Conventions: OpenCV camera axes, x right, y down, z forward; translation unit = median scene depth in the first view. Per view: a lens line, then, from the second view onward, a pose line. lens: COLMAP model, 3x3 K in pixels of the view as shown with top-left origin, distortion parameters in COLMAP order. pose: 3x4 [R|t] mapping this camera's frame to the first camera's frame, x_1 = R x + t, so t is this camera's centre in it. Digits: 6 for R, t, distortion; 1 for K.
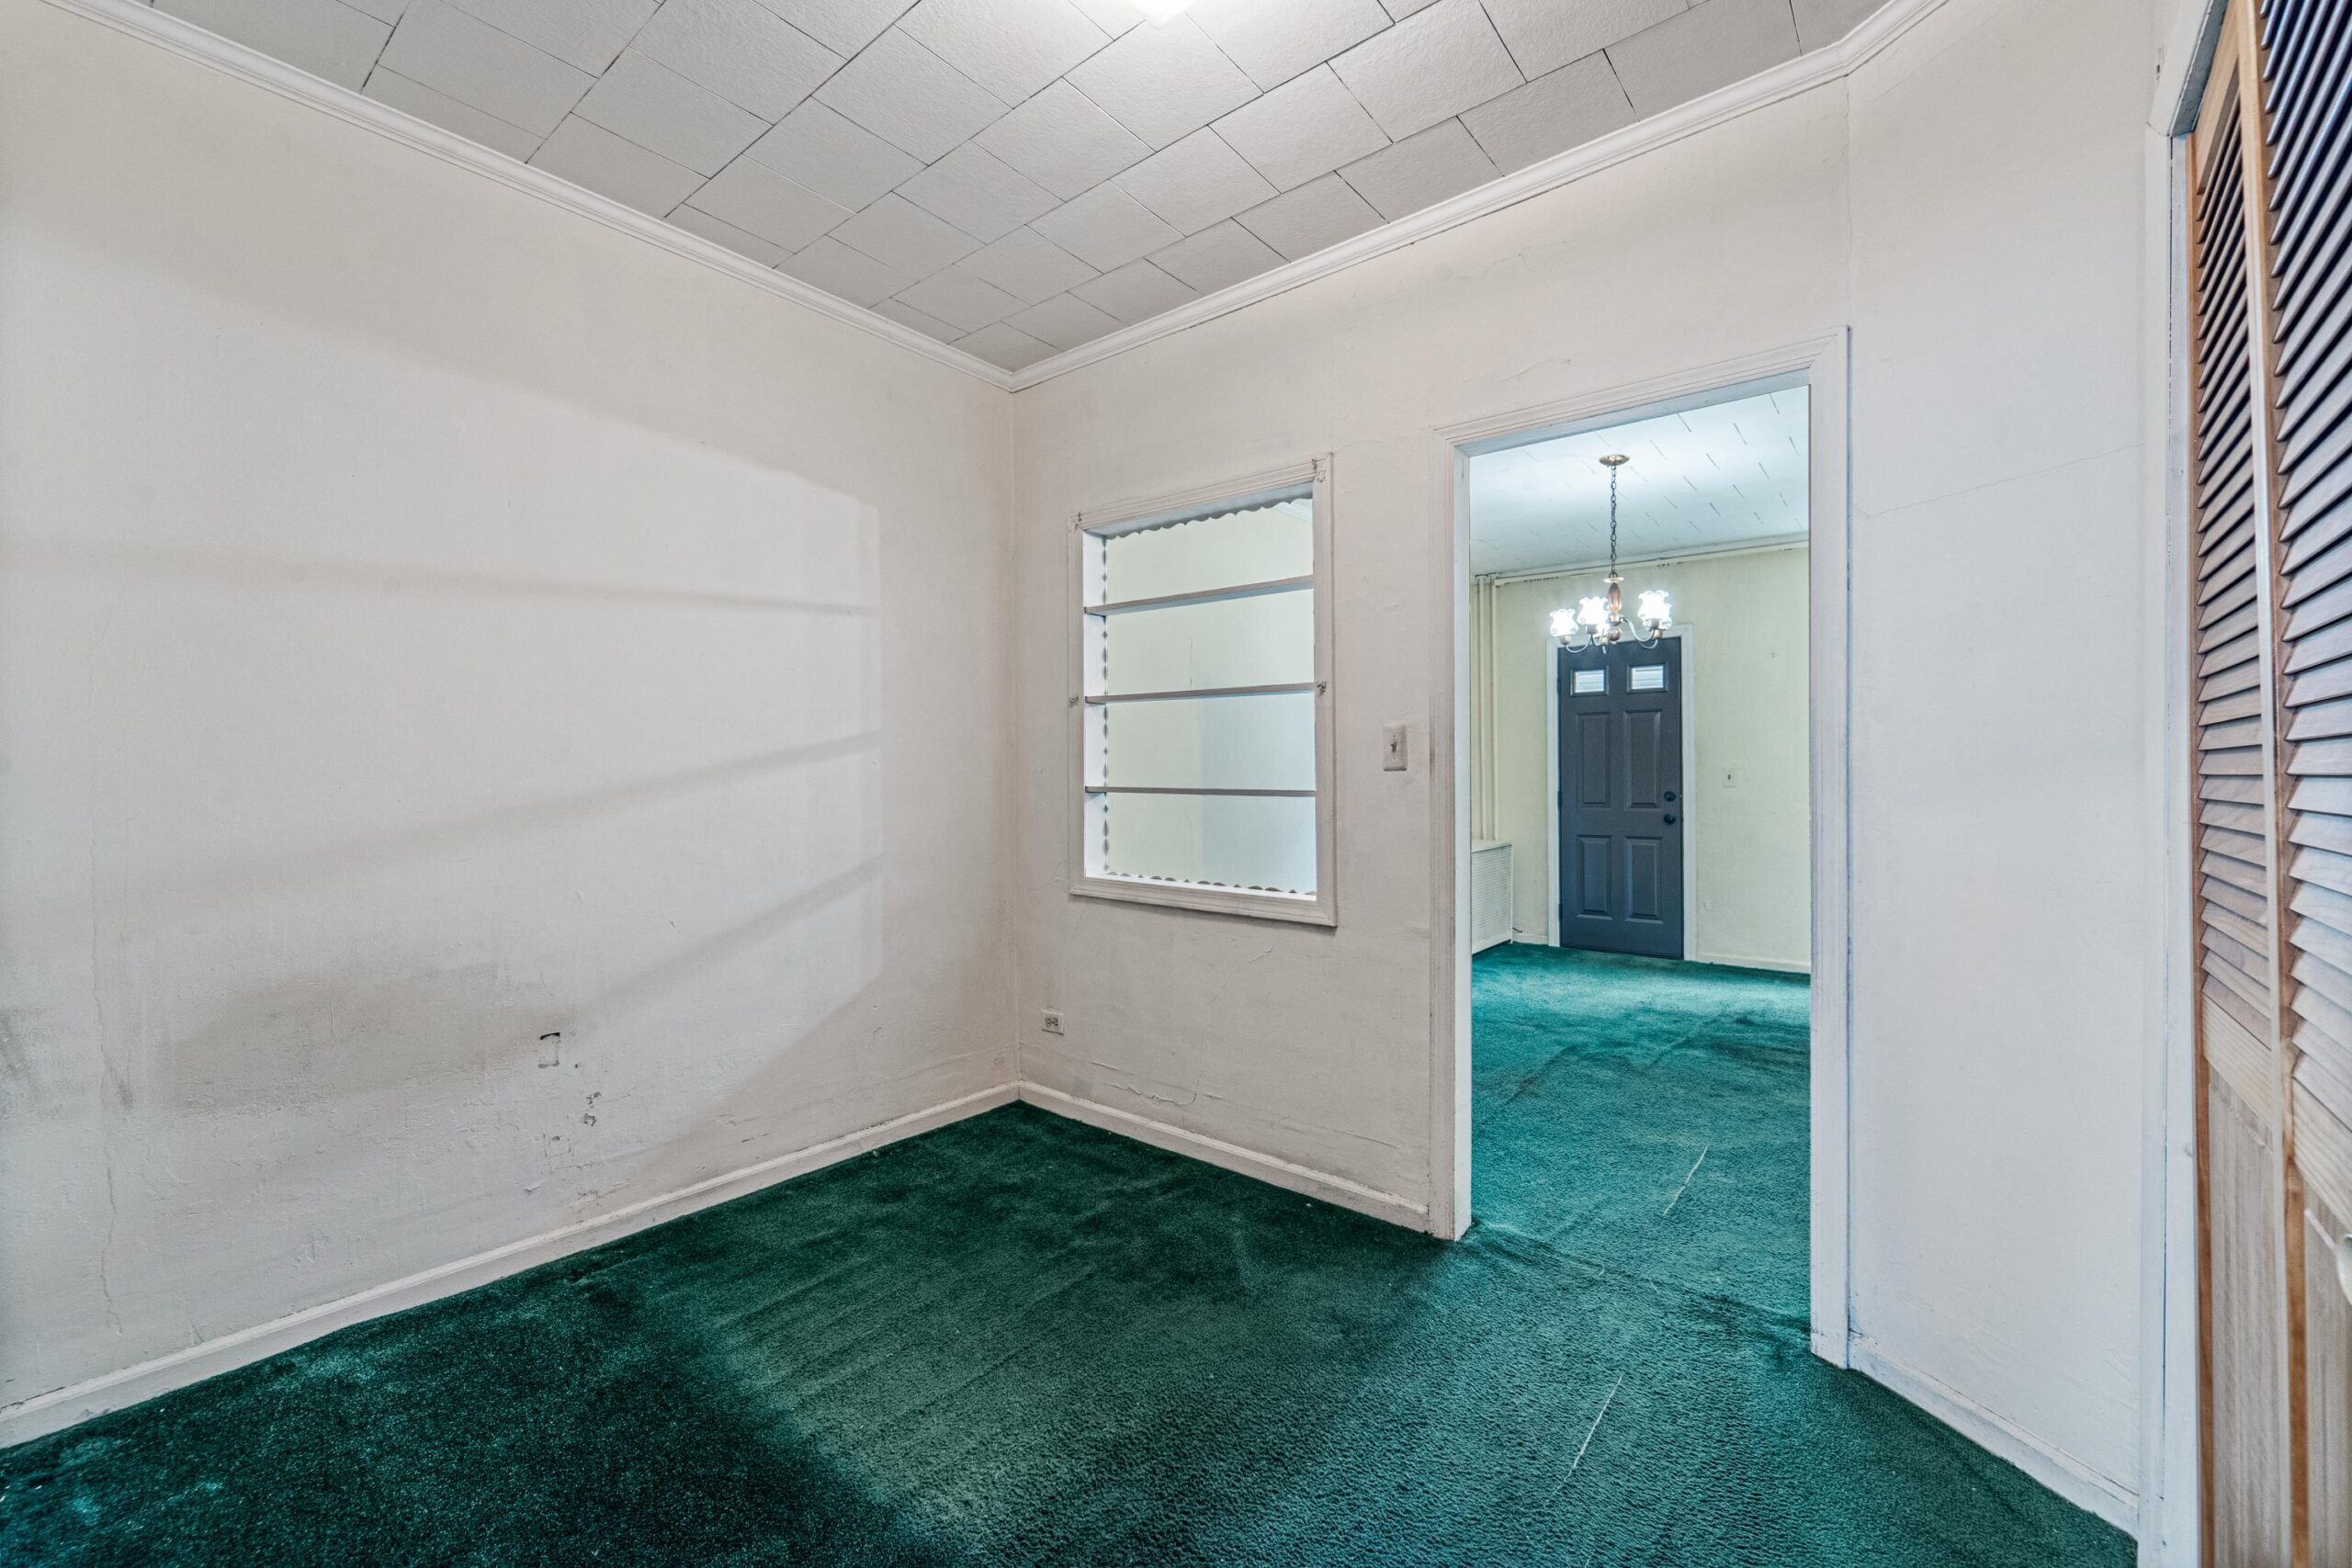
lens RADIAL K [[987.1, 0, 1104.9], [0, 987.1, 769.0], [0, 0, 1]] dist [-0.015191, 0.000085]
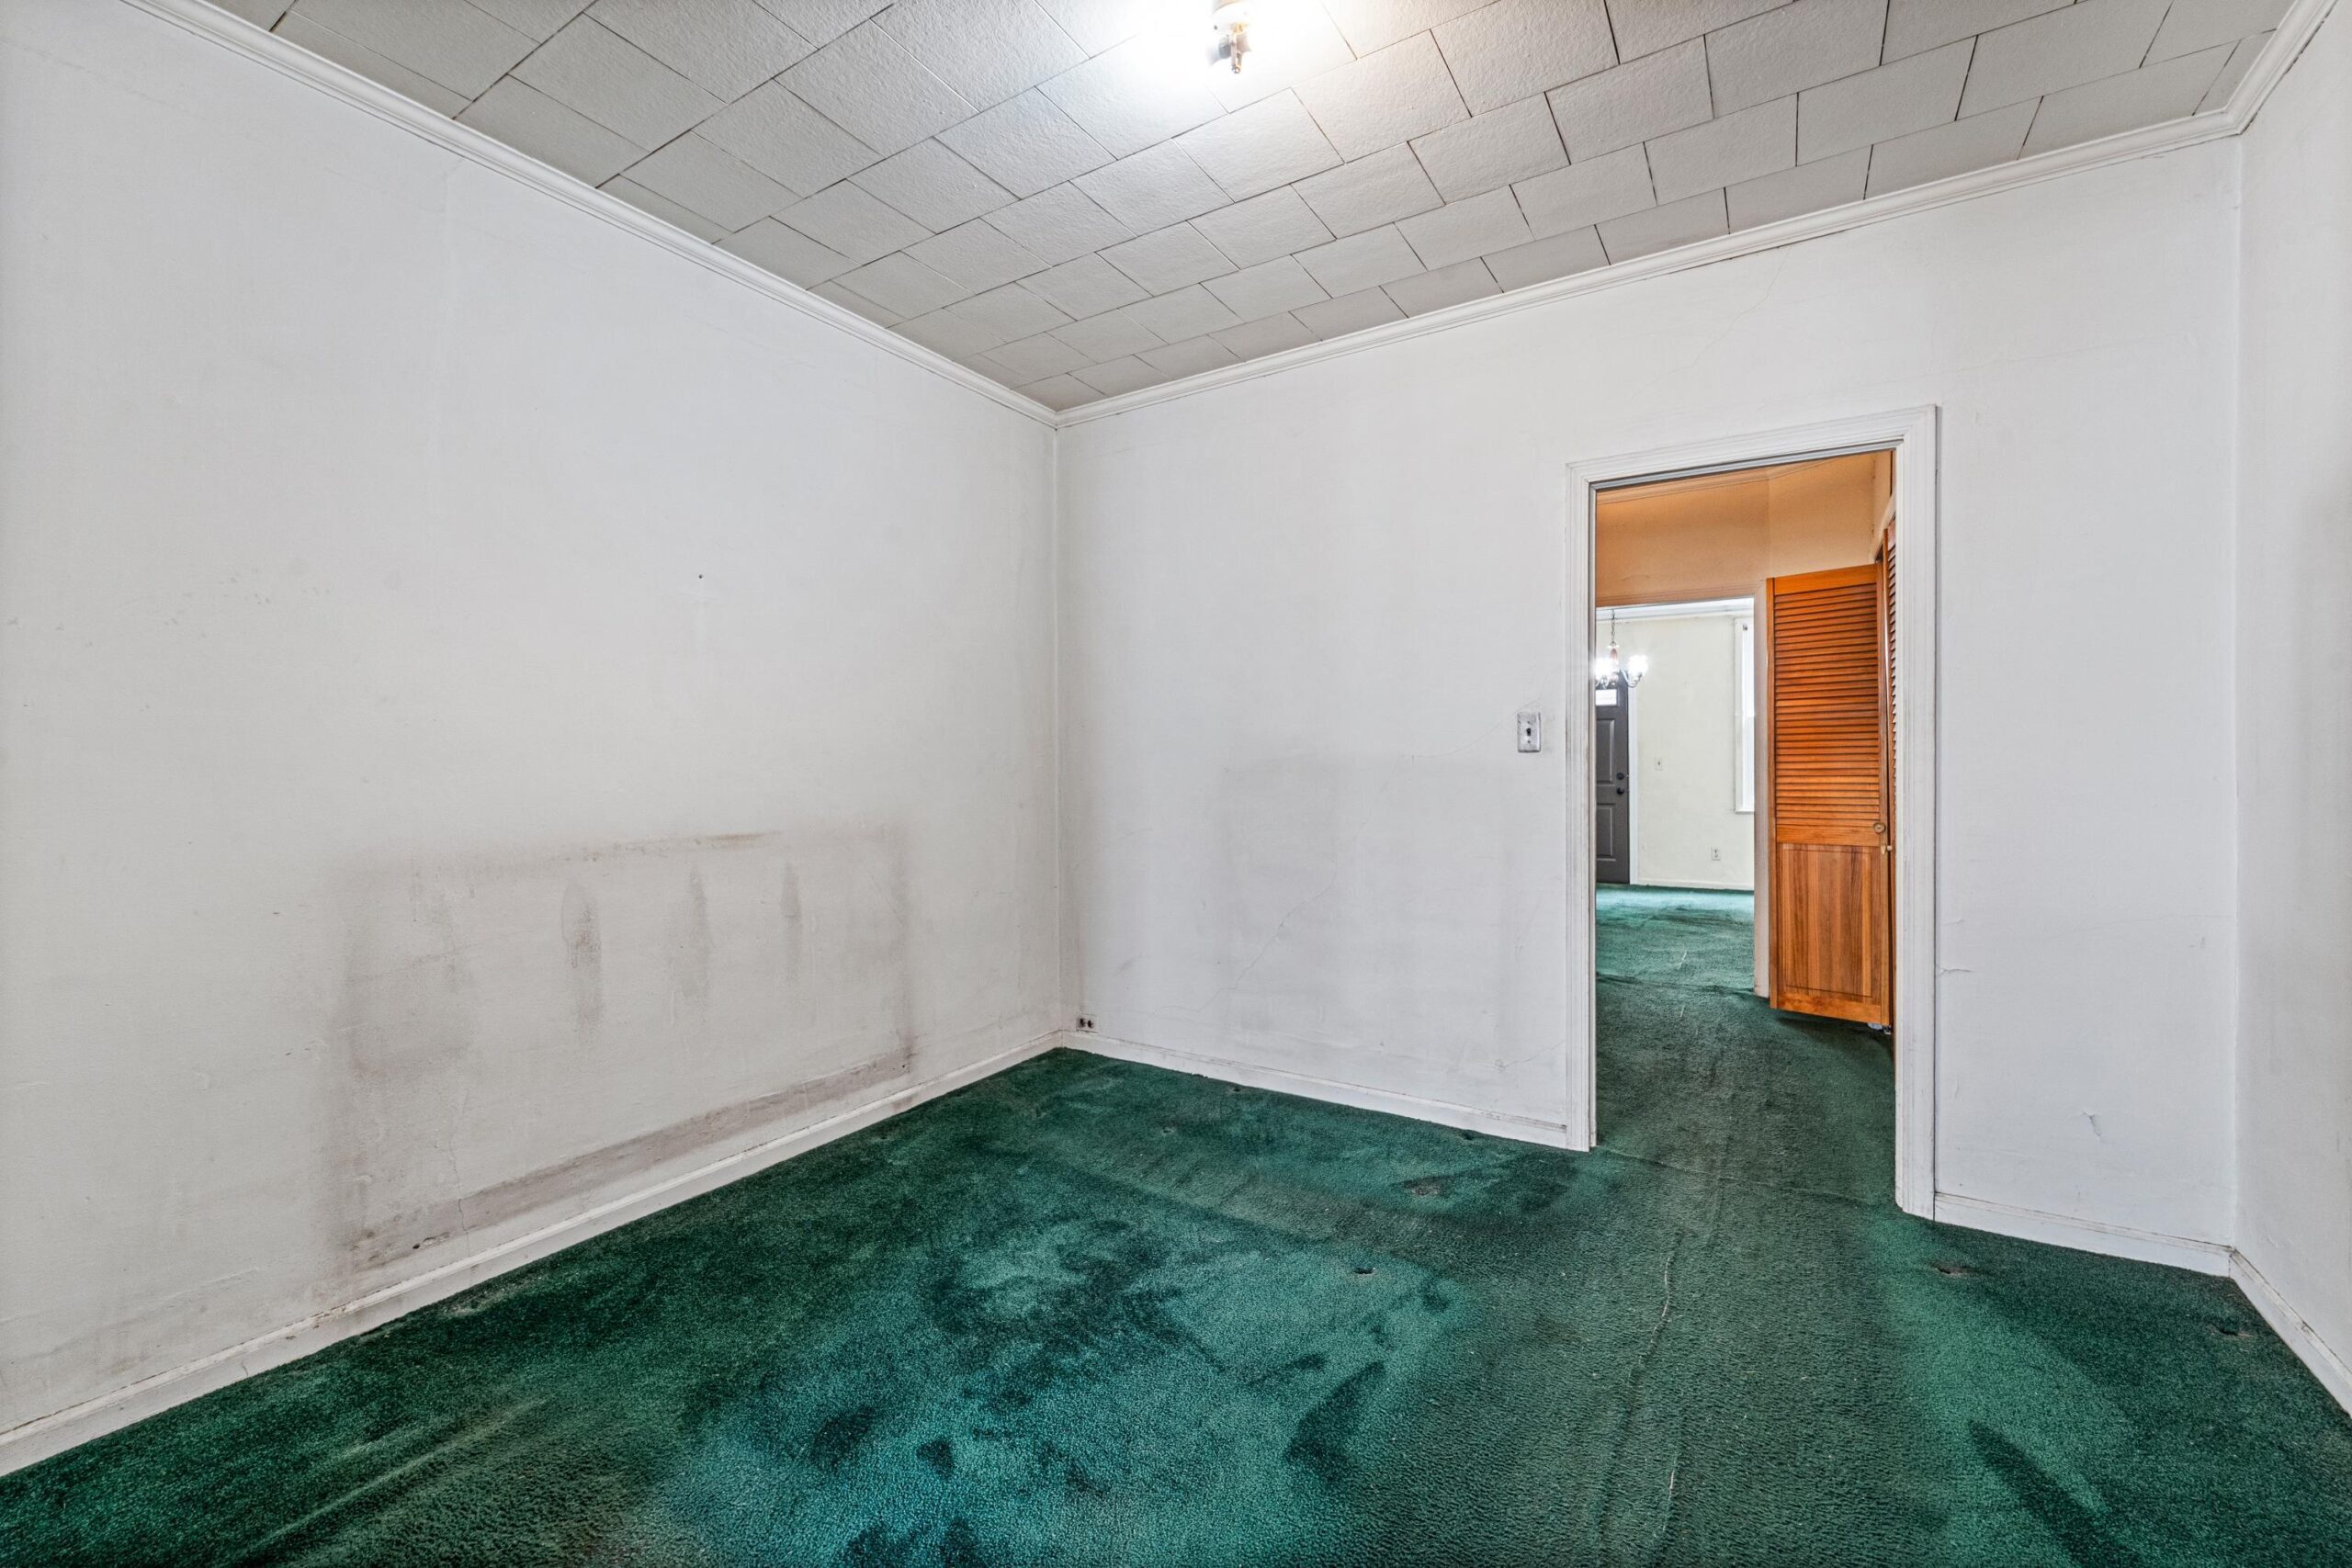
lens RADIAL K [[976.5, 0, 1191.8], [0, 976.5, 778.2], [0, 0, 1]] dist [0.001685, -0.000121]
pose [[0.985070, -0.011484, 0.171770, -0.320580], [0.007671, 0.999710, 0.022848, -0.007543], [-0.171982, -0.021189, 0.984872, -0.349455]]
